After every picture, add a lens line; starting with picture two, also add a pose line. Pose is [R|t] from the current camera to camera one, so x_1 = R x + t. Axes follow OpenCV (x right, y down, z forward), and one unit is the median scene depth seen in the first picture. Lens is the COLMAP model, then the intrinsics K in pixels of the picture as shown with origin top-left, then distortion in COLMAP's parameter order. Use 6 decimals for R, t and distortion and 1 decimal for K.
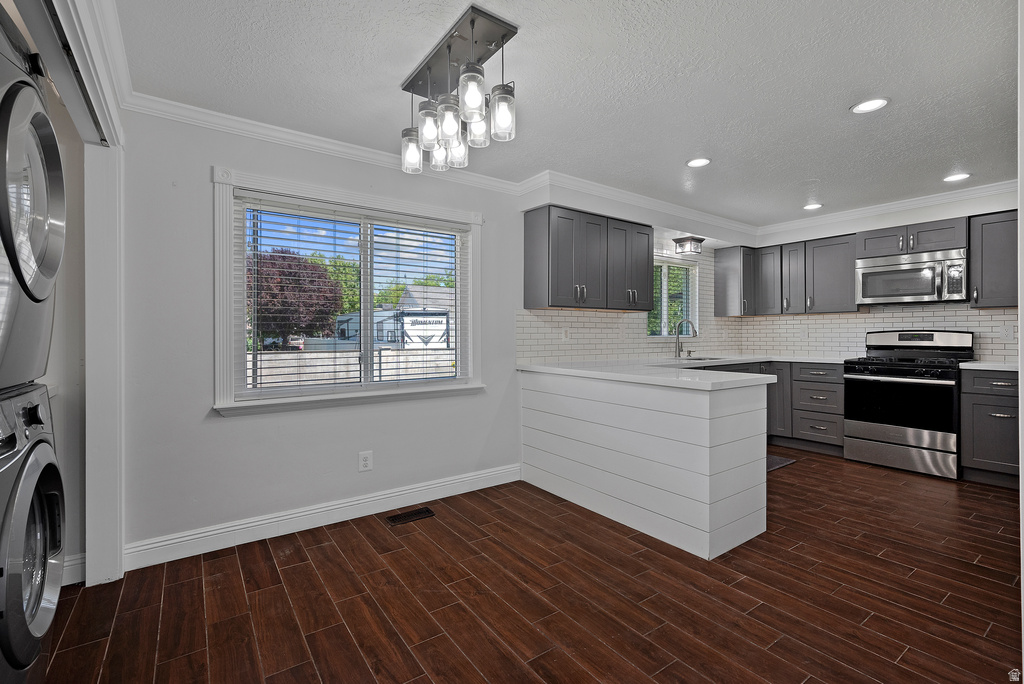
lens RADIAL K [[458.5, 0, 515.7], [0, 458.5, 333.8], [0, 0, 1]] dist [0.000353, 0.000431]
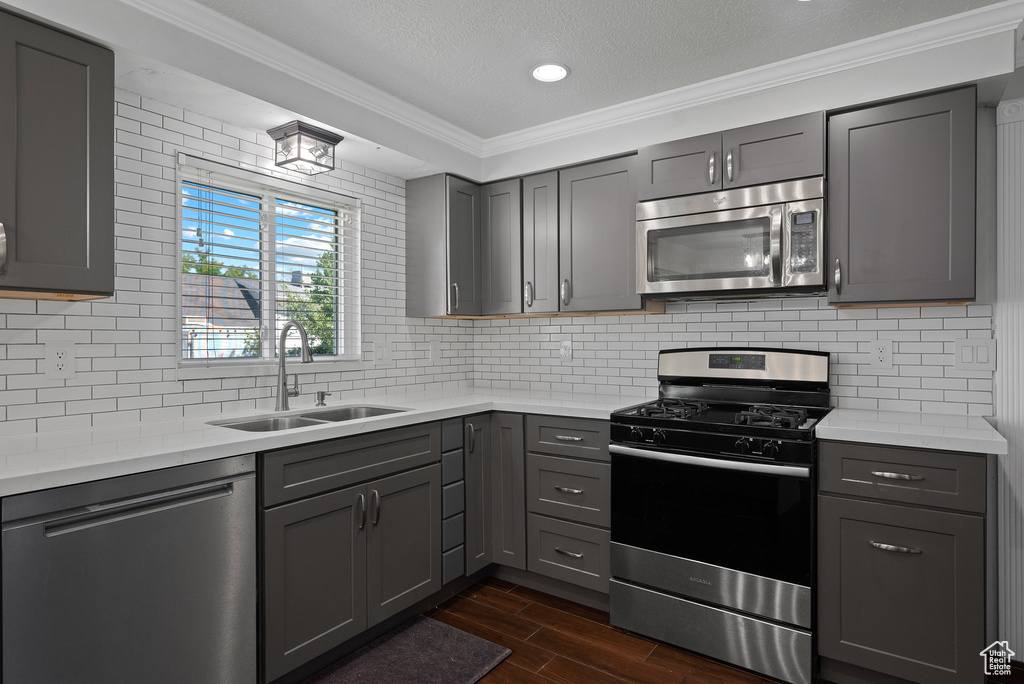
lens RADIAL K [[550.5, 0, 514.1], [0, 550.5, 340.1], [0, 0, 1]] dist [0.003049, 0.000010]
pose [[0.945672, 0.000855, 0.325122, 0.479424], [-0.000965, 1.000000, 0.000177, -0.017738], [-0.325122, -0.000481, 0.945672, 0.547325]]
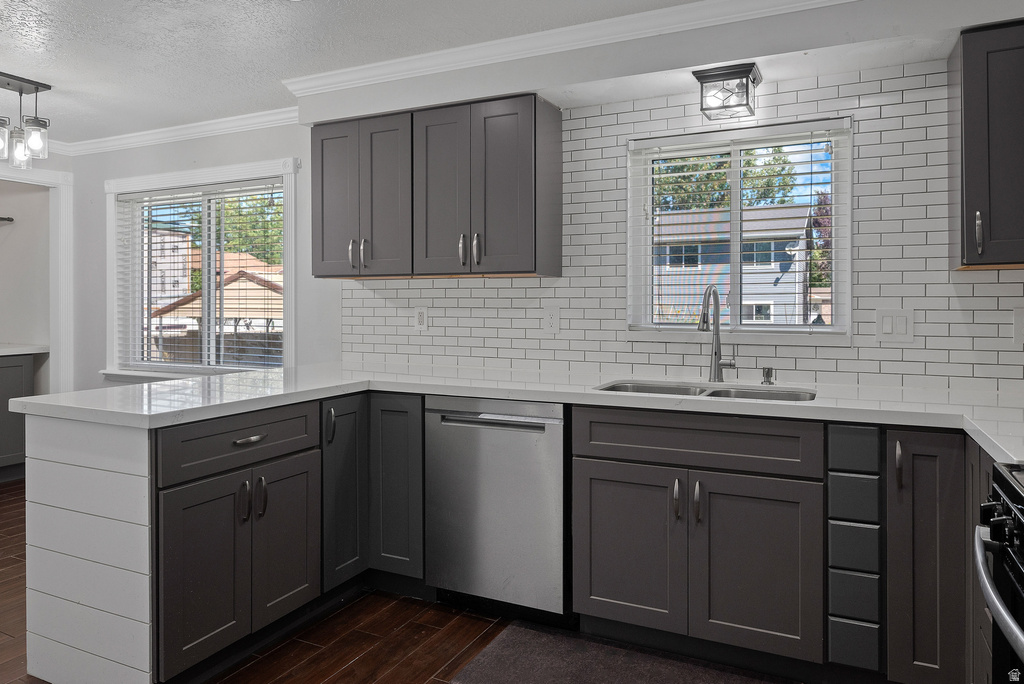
lens RADIAL K [[682.9, 0, 511.7], [0, 682.9, 308.2], [0, 0, 1]] dist [-0.004100, 0.000241]
pose [[0.473767, 0.006922, -0.880623, 0.966814], [-0.002311, 0.999975, 0.006617, -0.019401], [0.880647, -0.001100, 0.473772, 0.695046]]
